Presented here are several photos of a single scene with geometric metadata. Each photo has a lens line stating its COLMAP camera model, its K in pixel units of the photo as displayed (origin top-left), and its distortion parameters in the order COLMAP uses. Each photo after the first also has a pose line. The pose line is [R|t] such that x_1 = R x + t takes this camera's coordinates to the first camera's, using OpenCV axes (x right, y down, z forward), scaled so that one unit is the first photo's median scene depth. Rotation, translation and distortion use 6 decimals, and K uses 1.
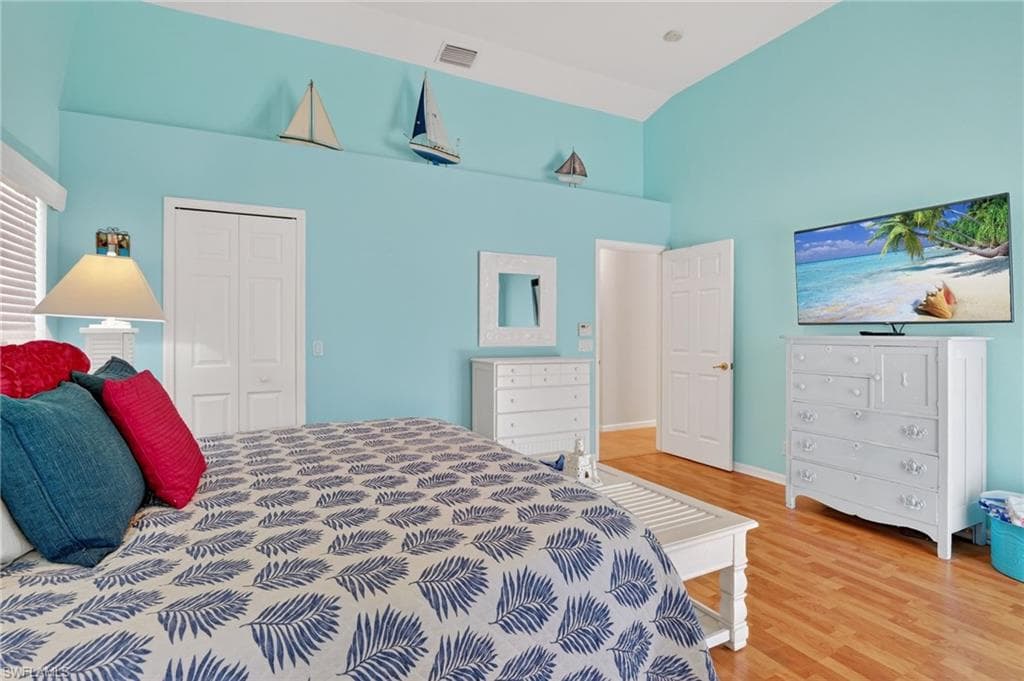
lens RADIAL K [[497.5, 0, 512.2], [0, 497.5, 333.8], [0, 0, 1]] dist [-0.014341, -0.000481]
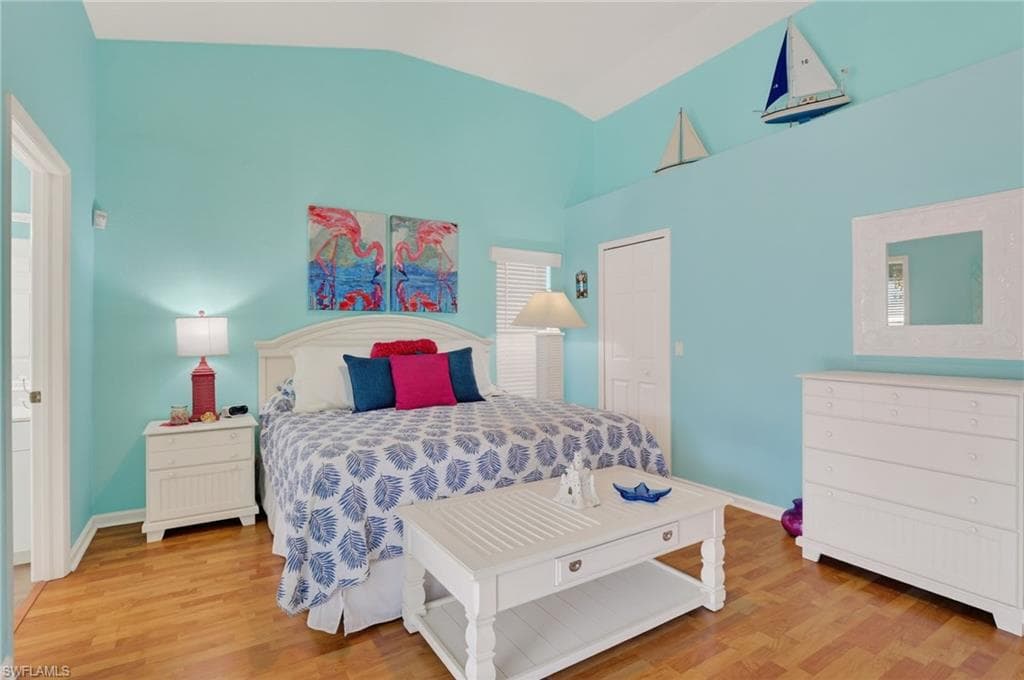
lens RADIAL K [[497.5, 0, 511.8], [0, 497.5, 338.4], [0, 0, 1]] dist [-0.014341, -0.000481]
pose [[0.058652, 0.003269, -0.998273, 0.684448], [-0.006068, 0.999977, 0.002919, 0.004617], [0.998260, 0.005886, 0.058670, 0.556351]]
